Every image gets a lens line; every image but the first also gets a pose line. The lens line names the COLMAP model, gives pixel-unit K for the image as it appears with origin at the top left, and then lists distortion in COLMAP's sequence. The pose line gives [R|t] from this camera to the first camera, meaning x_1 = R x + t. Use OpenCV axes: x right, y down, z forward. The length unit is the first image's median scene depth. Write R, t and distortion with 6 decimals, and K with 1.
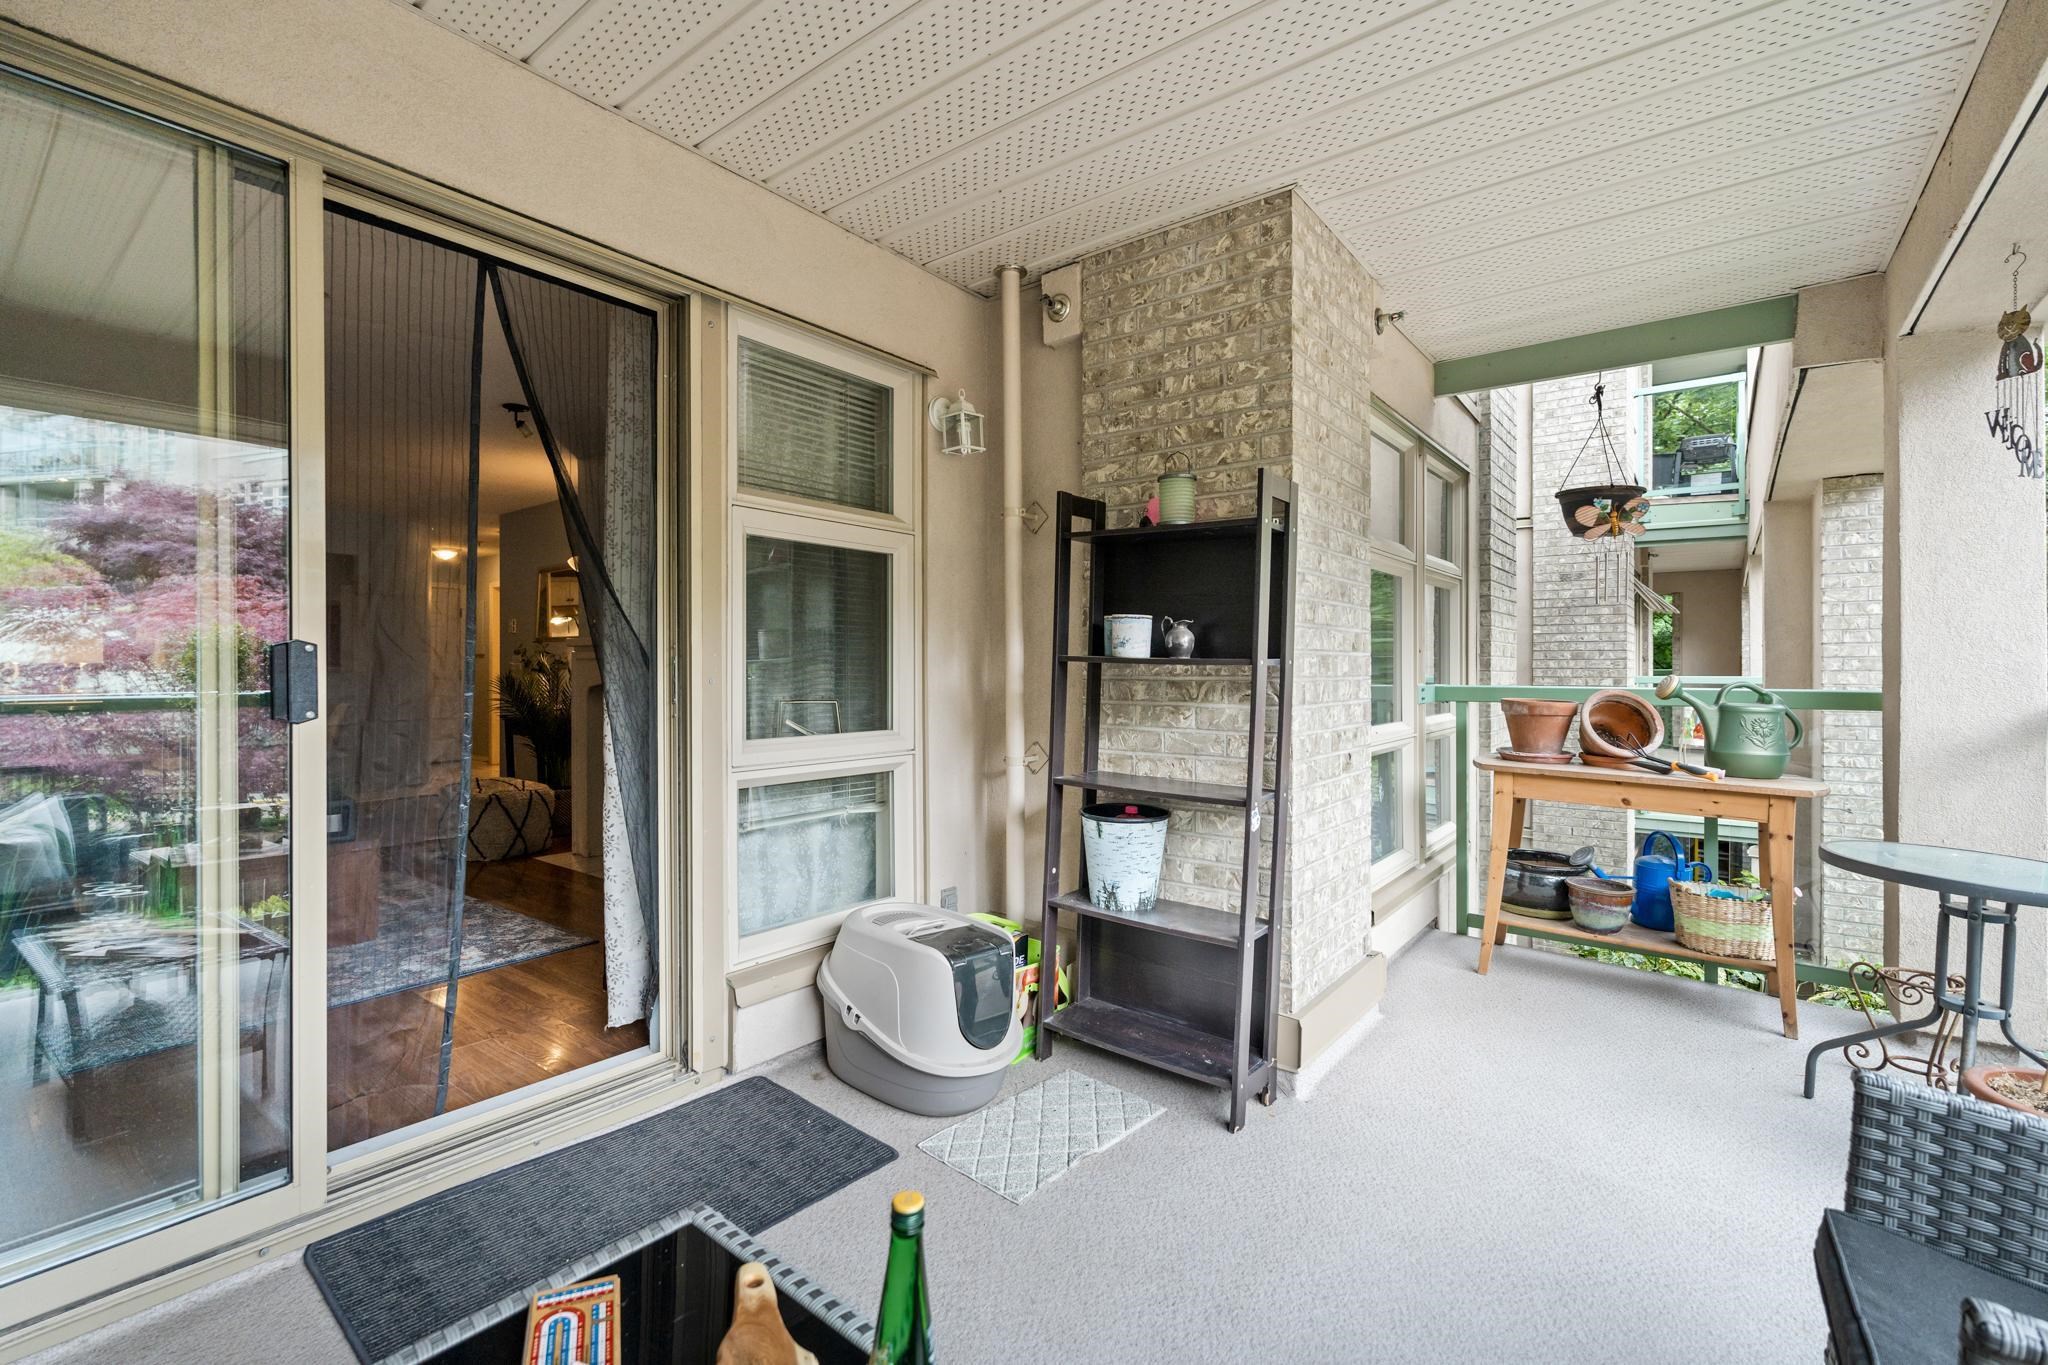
lens RADIAL K [[901.7, 0, 1031.7], [0, 901.7, 671.3], [0, 0, 1]] dist [-0.003163, -0.000104]
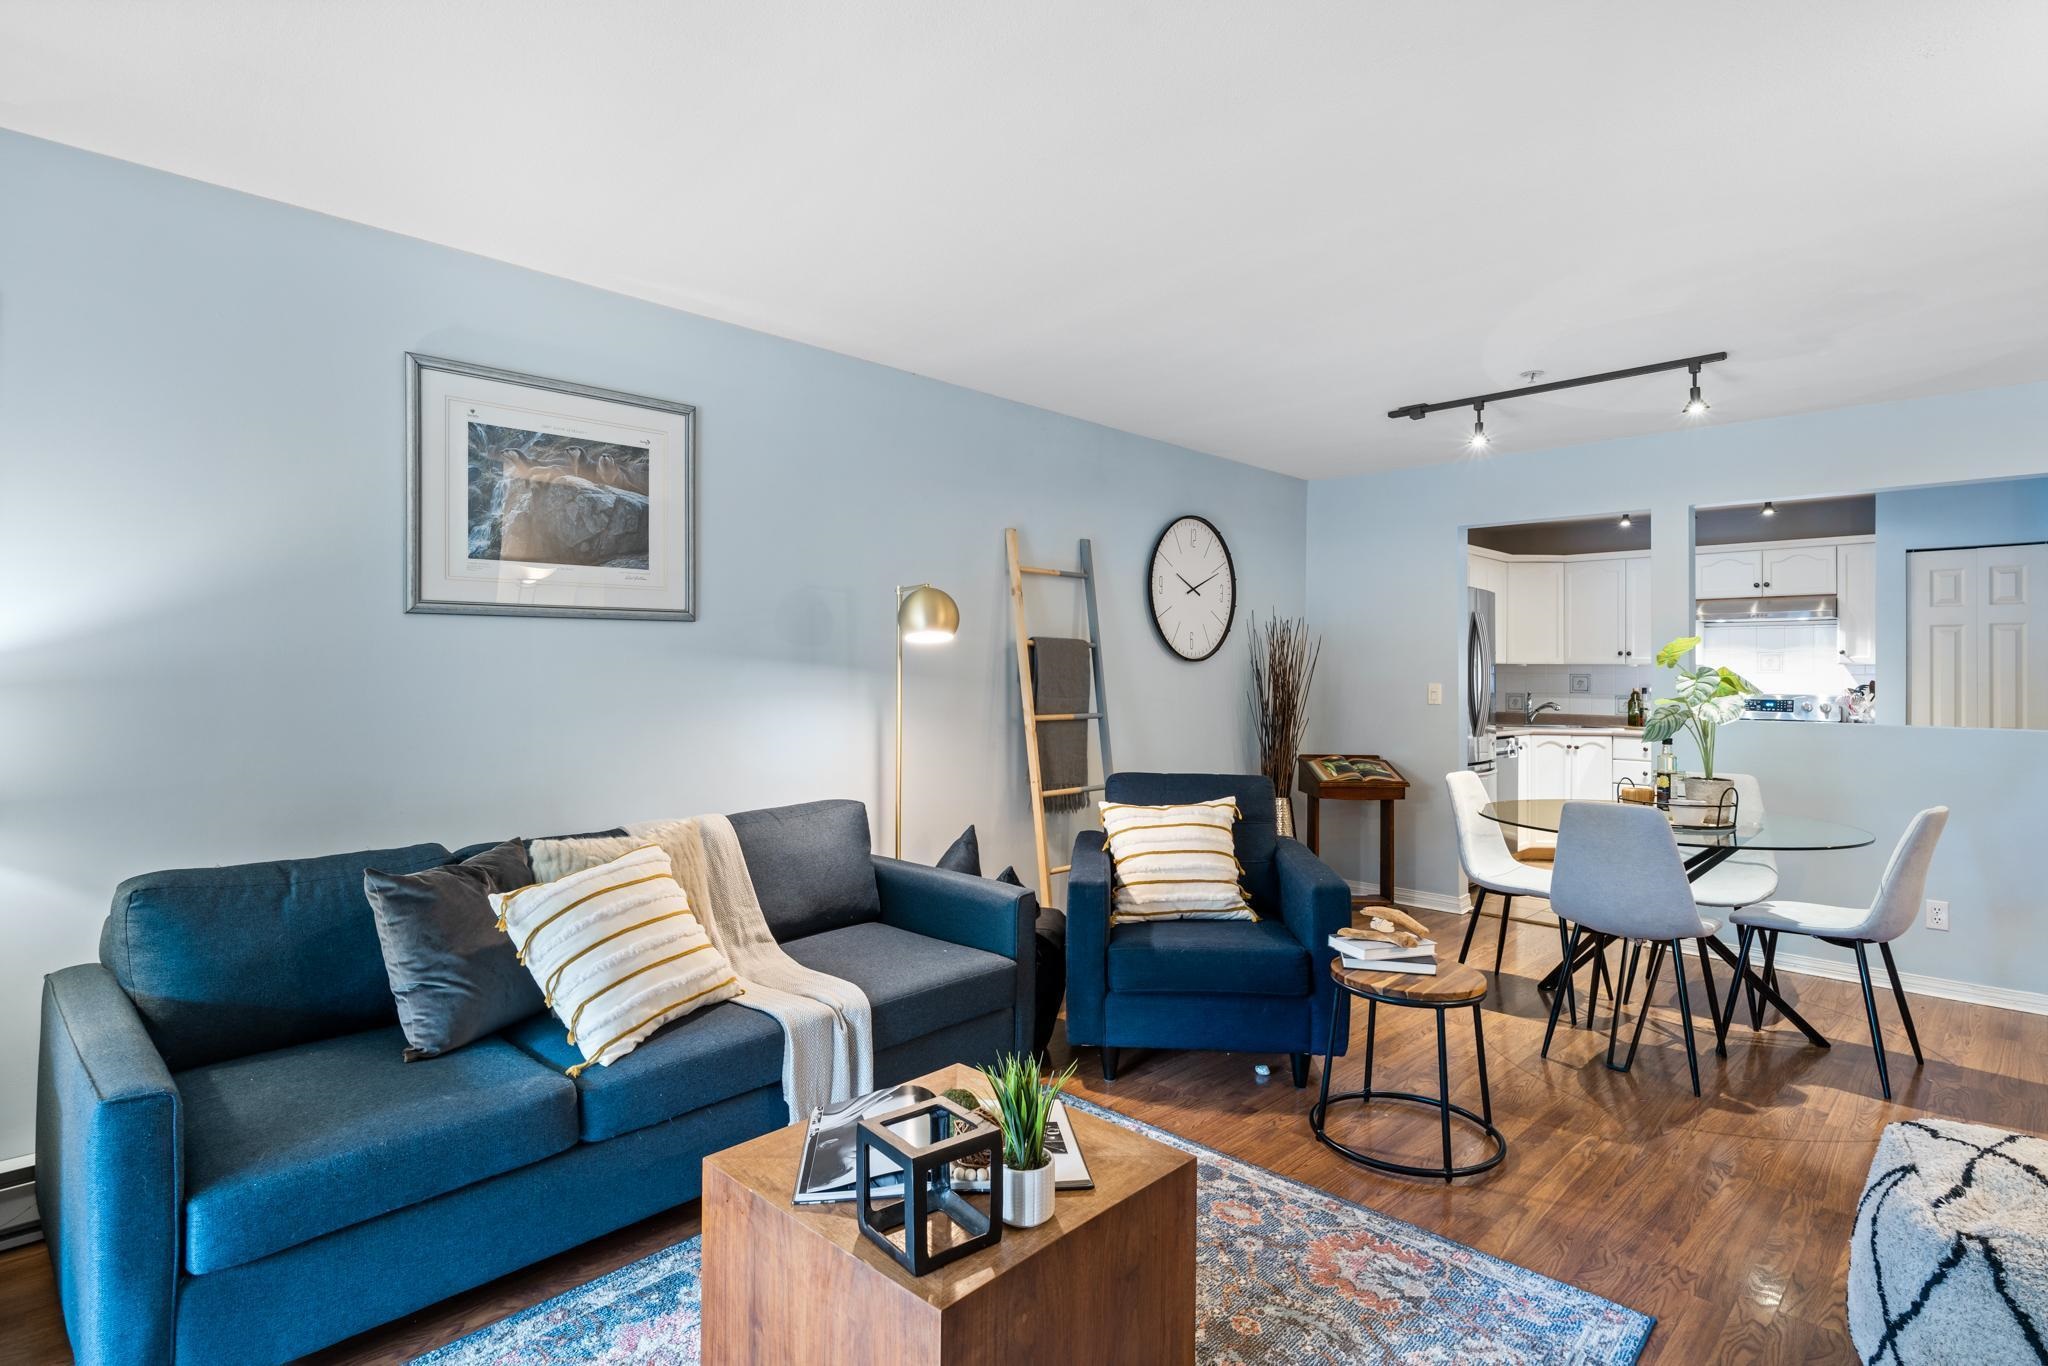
lens RADIAL K [[1025.4, 0, 1021.0], [0, 1025.4, 663.7], [0, 0, 1]] dist [-0.001450, 0.000608]
pose [[-0.125896, -0.010815, -0.991984, -0.456788], [-0.009426, 0.999908, -0.009705, -0.056081], [0.991999, 0.008129, -0.125987, 1.361175]]
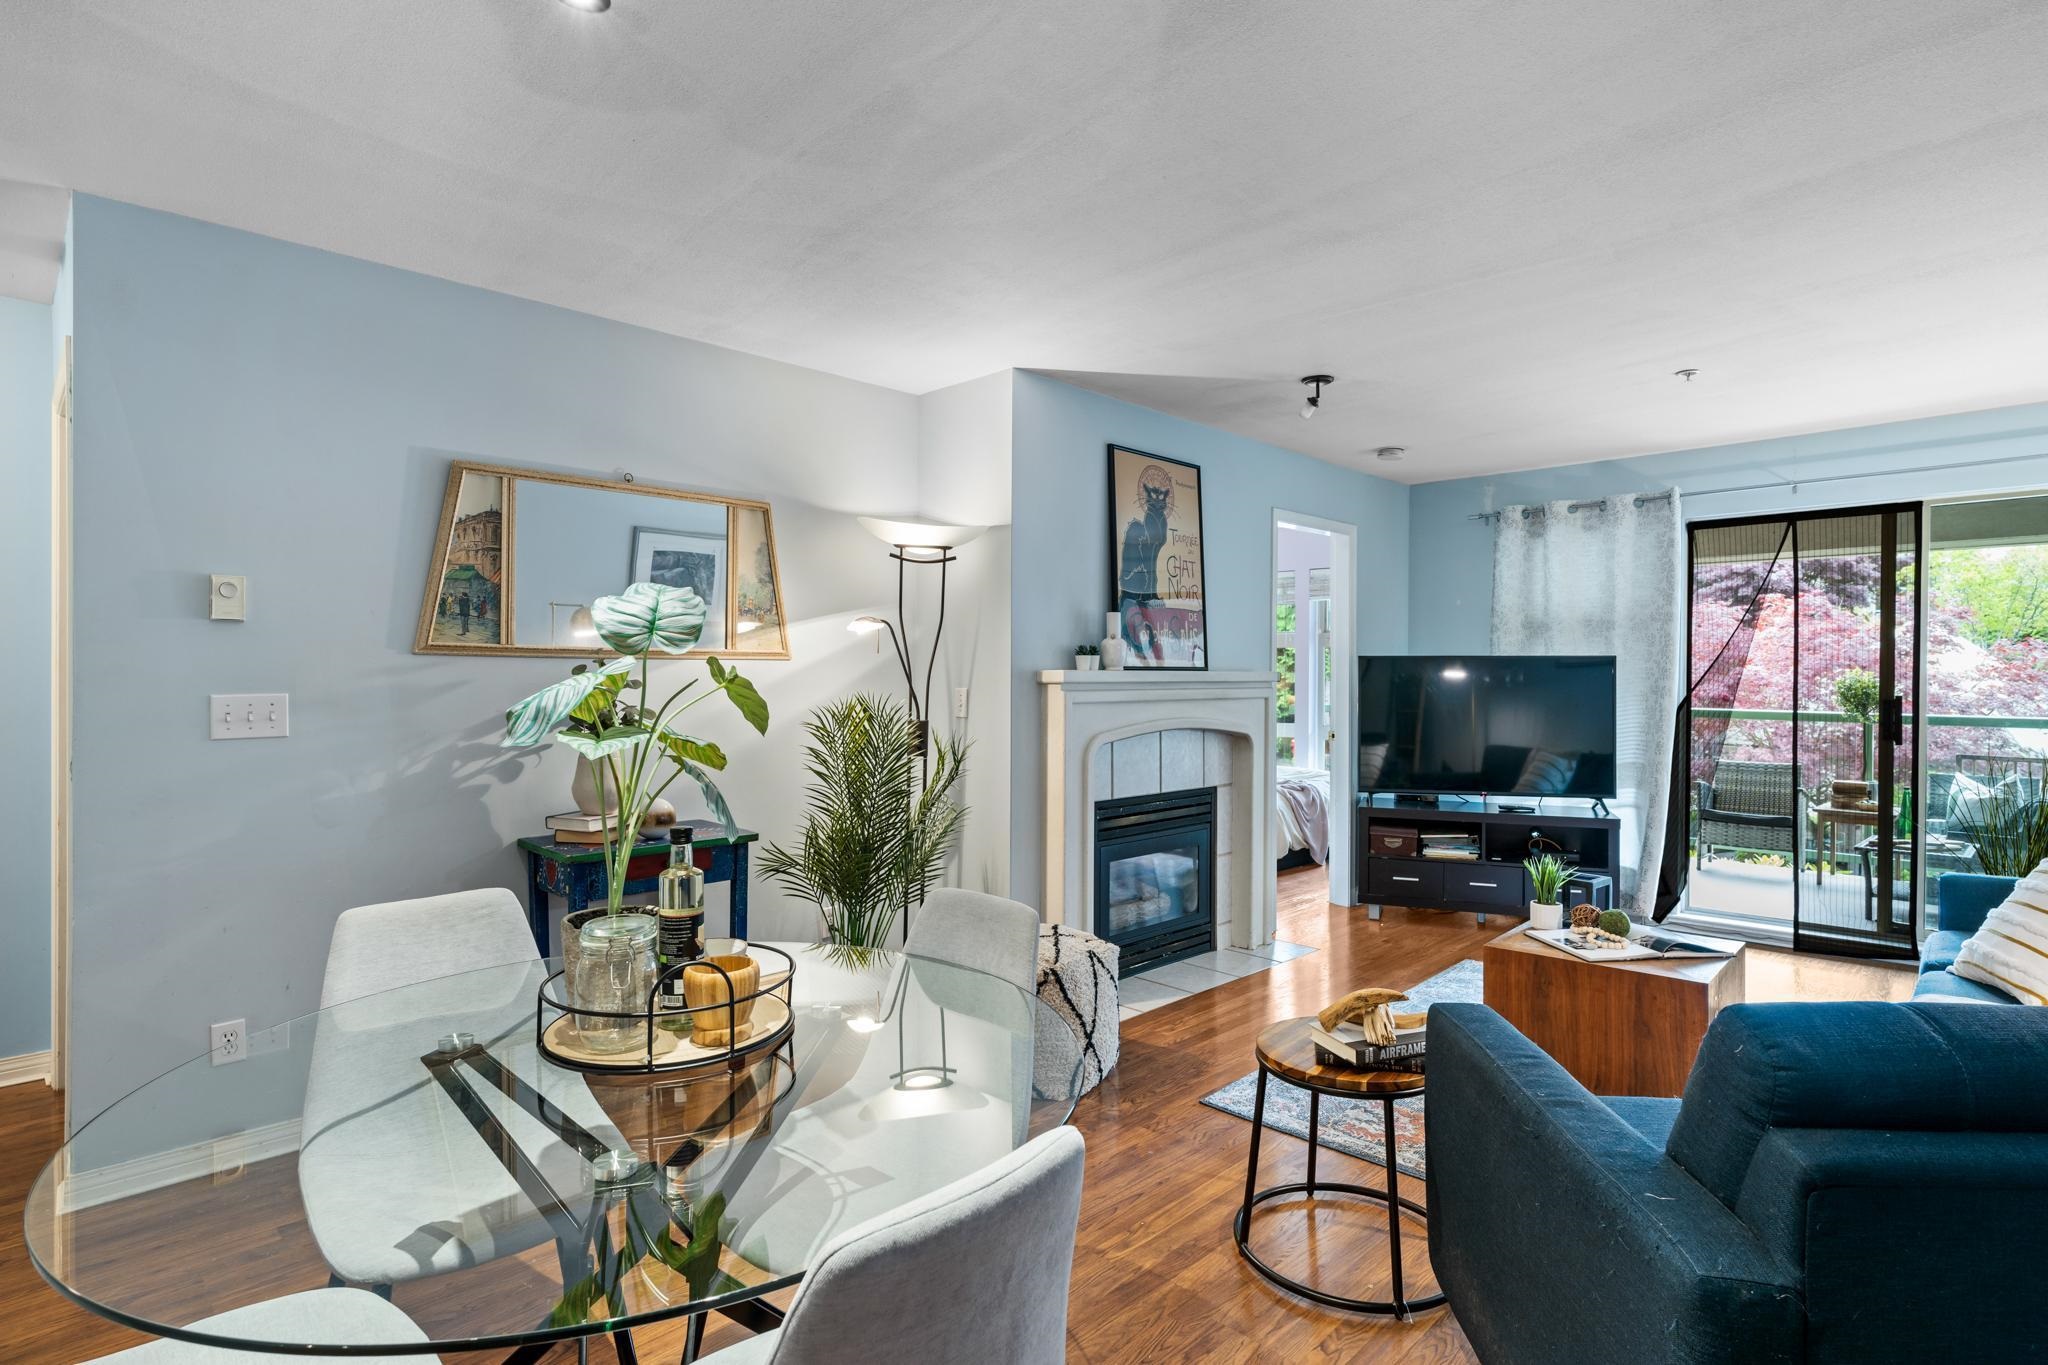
lens RADIAL K [[1036.1, 0, 1023.0], [0, 1036.1, 675.5], [0, 0, 1]] dist [-0.000985, 0.001391]
pose [[0.125694, -0.001936, 0.992067, -2.297099], [-0.001346, 0.999997, 0.002122, -0.063991], [-0.992068, -0.001602, 0.125691, 1.753484]]
